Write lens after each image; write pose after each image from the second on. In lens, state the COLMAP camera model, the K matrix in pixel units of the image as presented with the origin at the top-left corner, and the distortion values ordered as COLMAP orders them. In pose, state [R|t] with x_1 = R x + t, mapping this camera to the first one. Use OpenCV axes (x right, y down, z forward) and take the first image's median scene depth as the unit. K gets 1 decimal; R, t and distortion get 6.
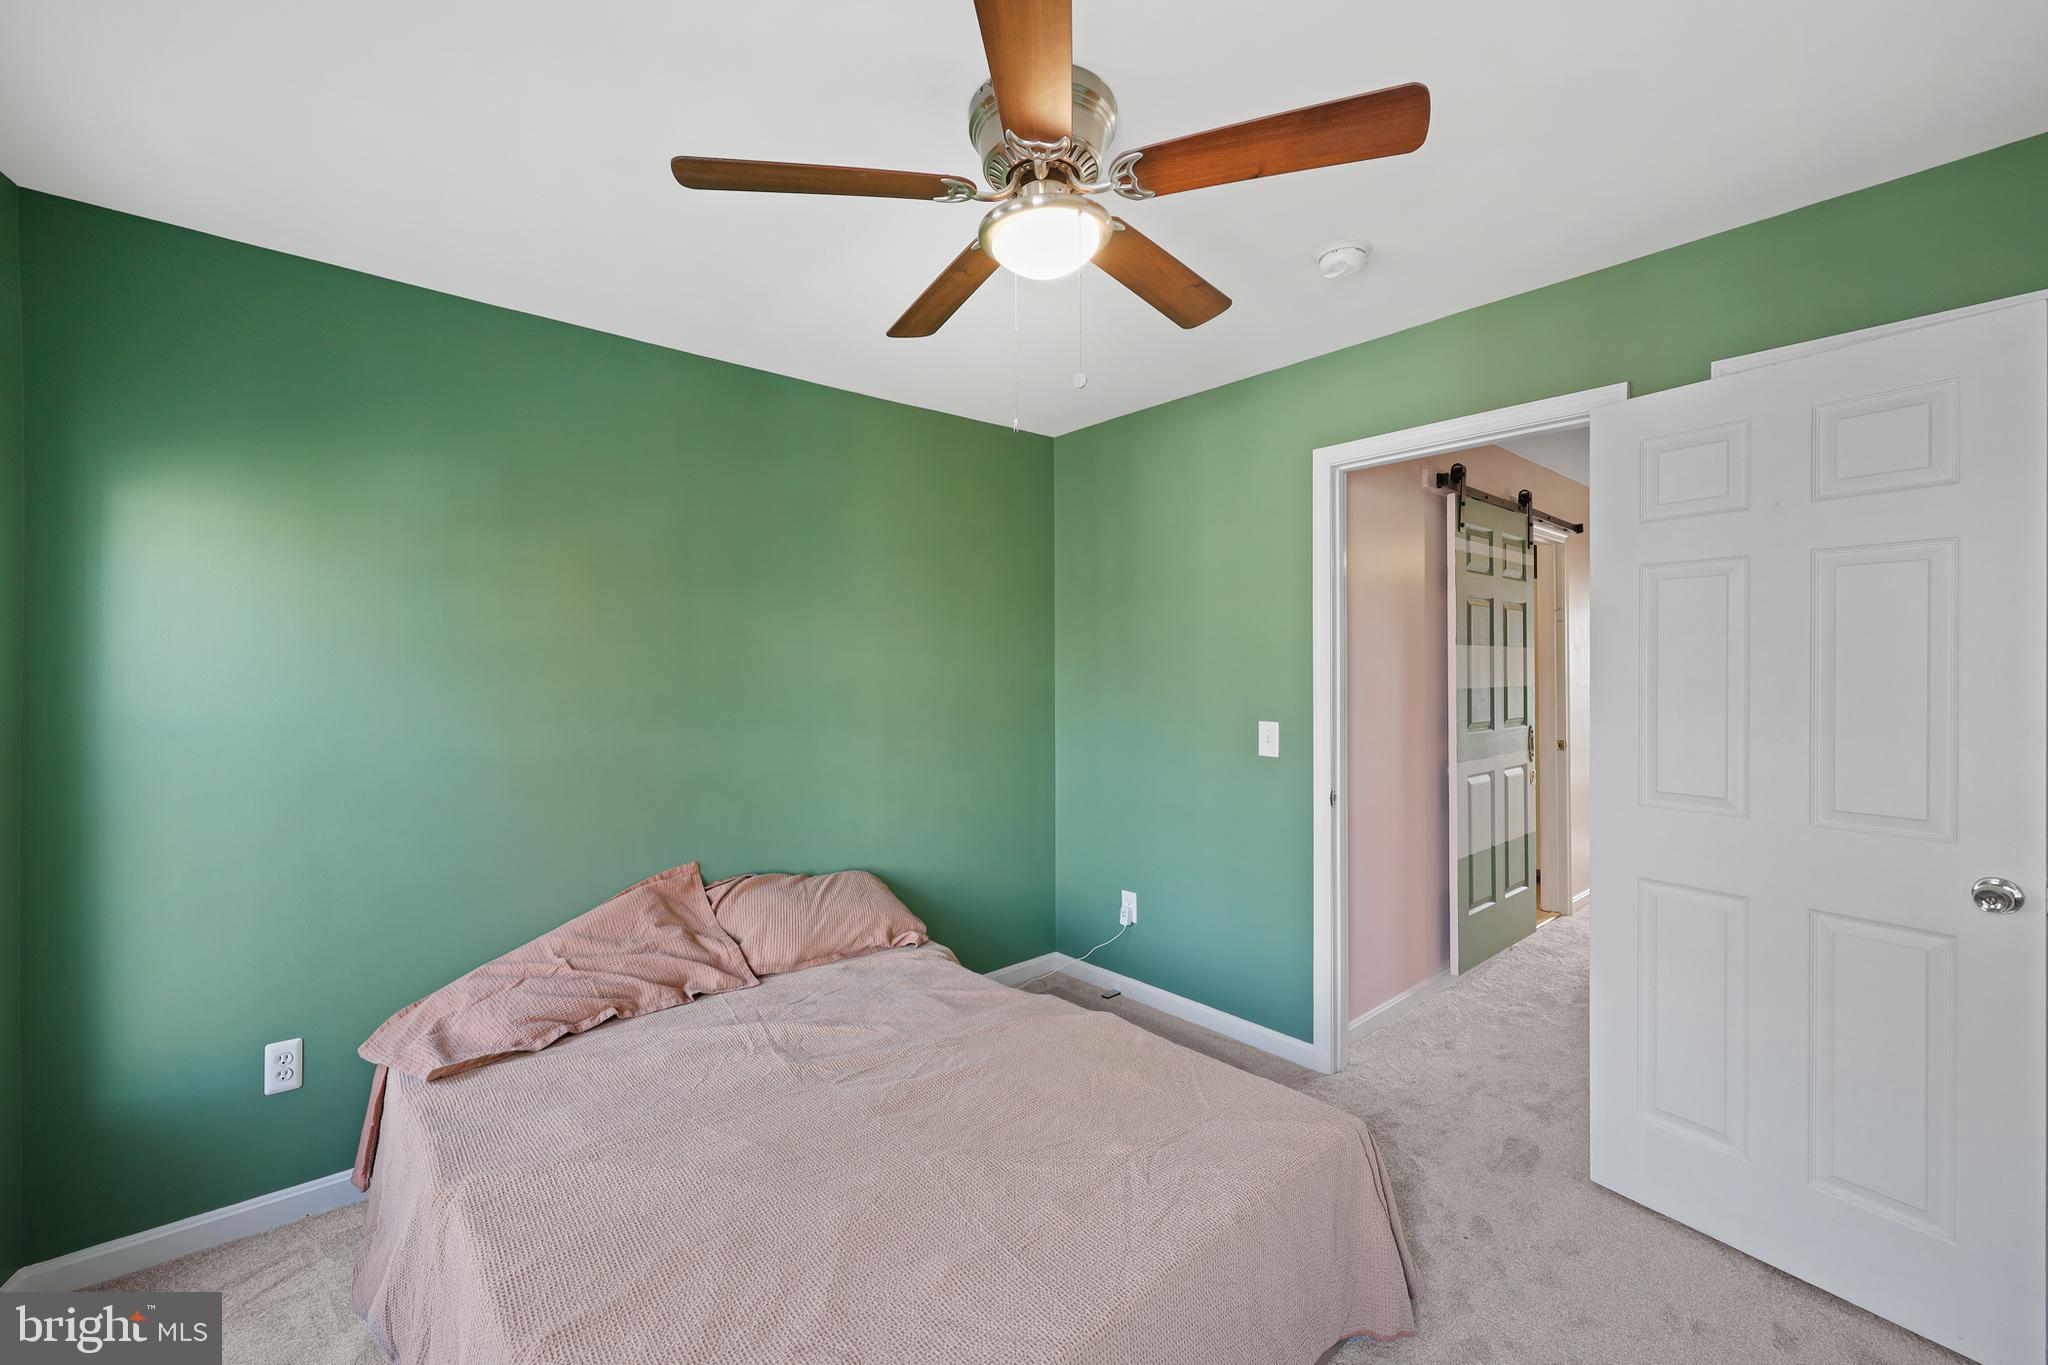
lens RADIAL K [[833.5, 0, 1023.3], [0, 833.5, 670.5], [0, 0, 1]] dist [-0.006850, 0.000139]
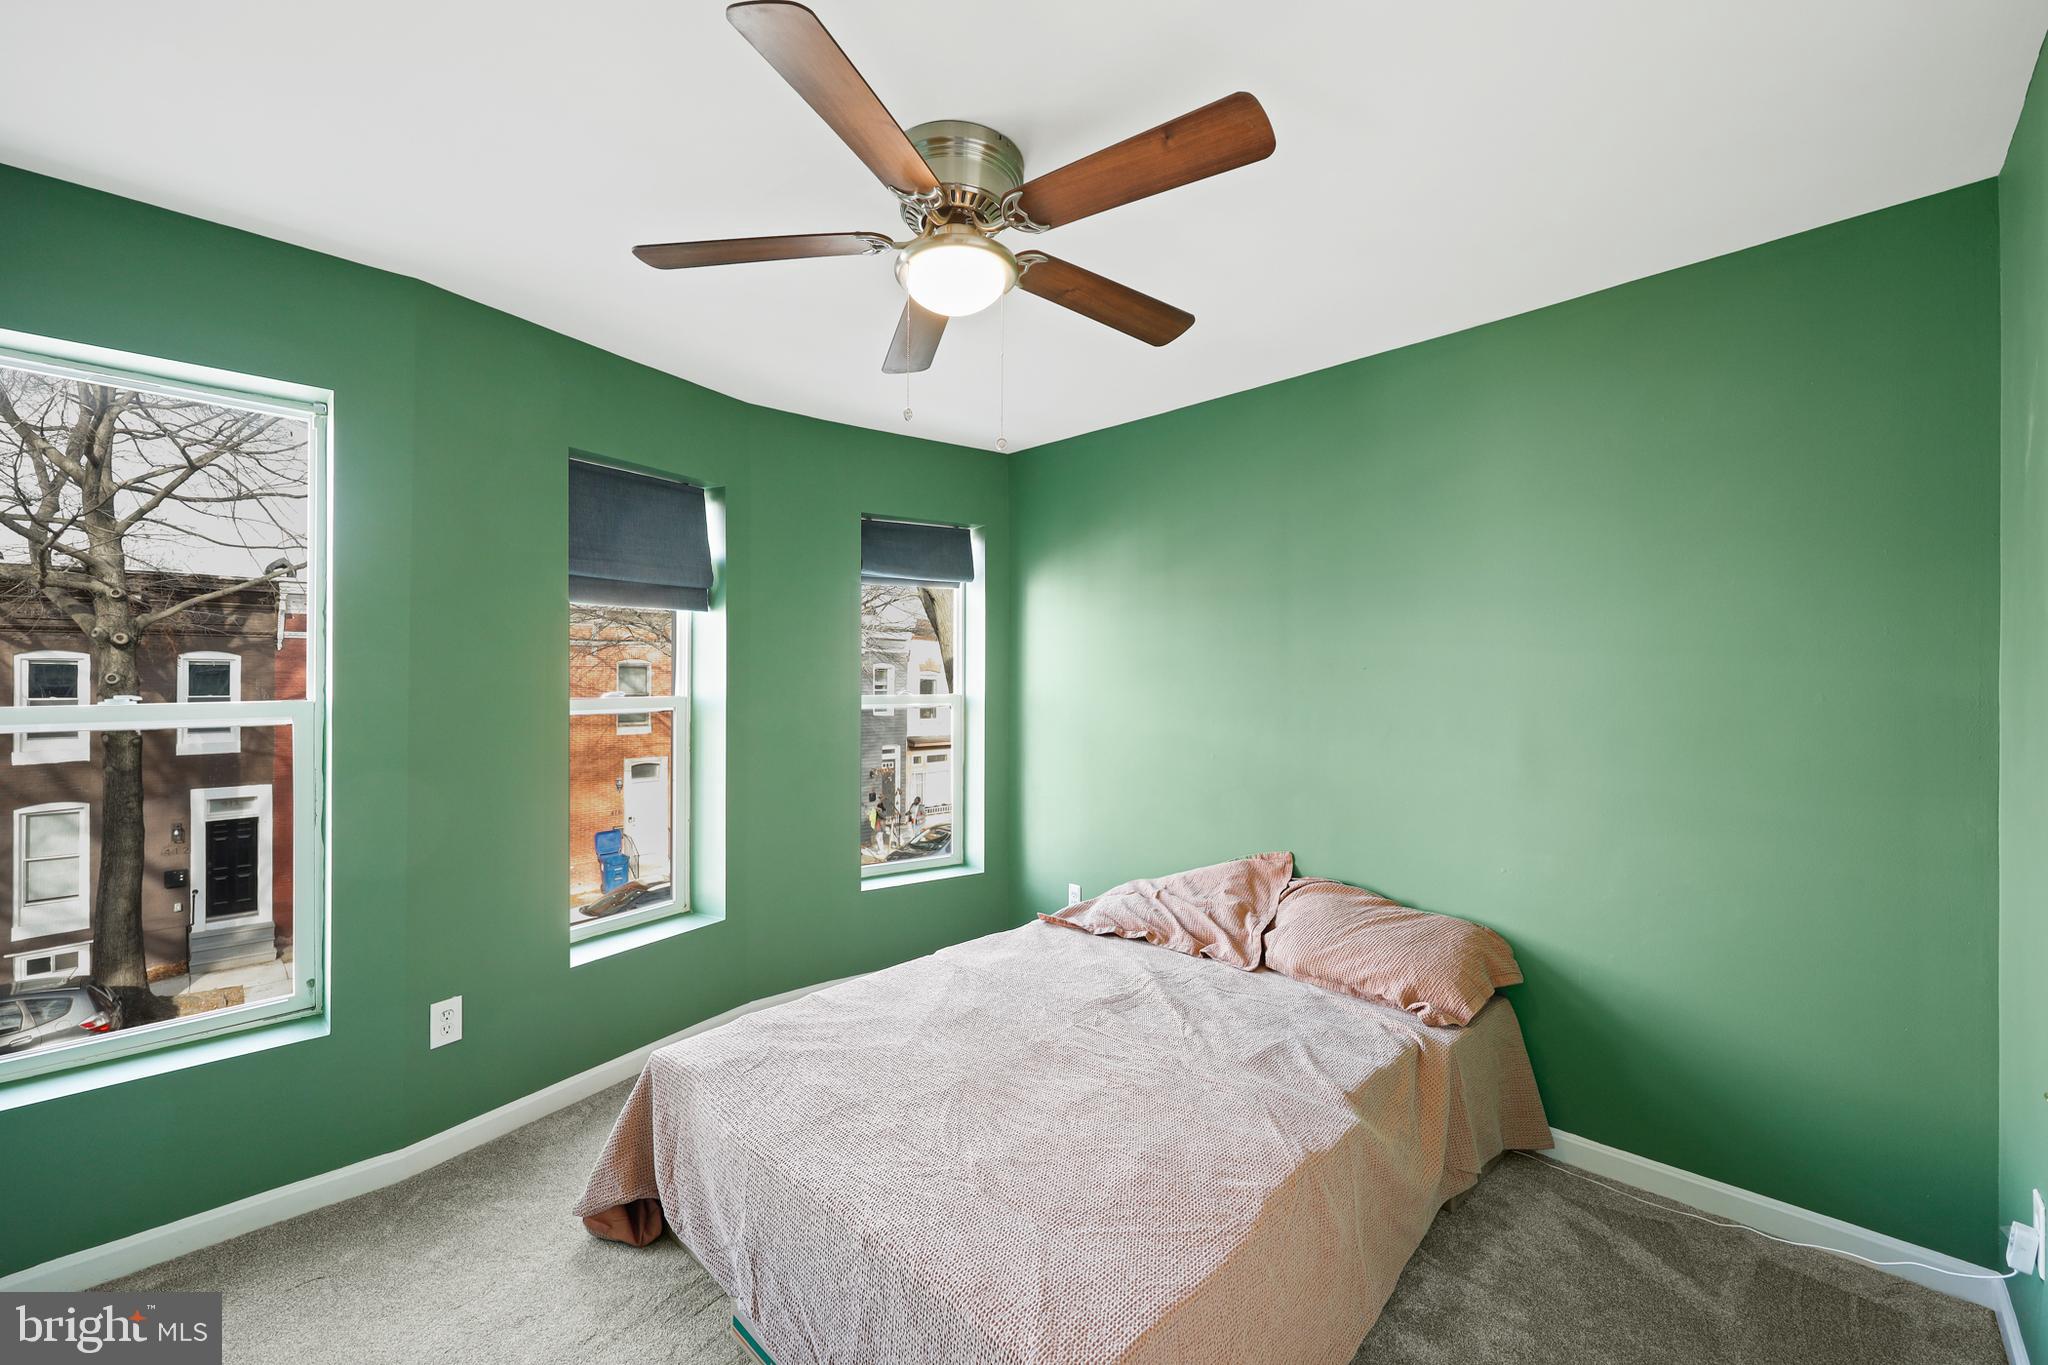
lens RADIAL K [[833.5, 0, 1023.3], [0, 833.5, 670.5], [0, 0, 1]] dist [-0.006850, 0.000139]
pose [[0.079183, -0.001377, -0.996859, 0.697784], [-0.002918, 0.999994, -0.001613, -0.000538], [0.996856, 0.003036, 0.079179, 0.619288]]
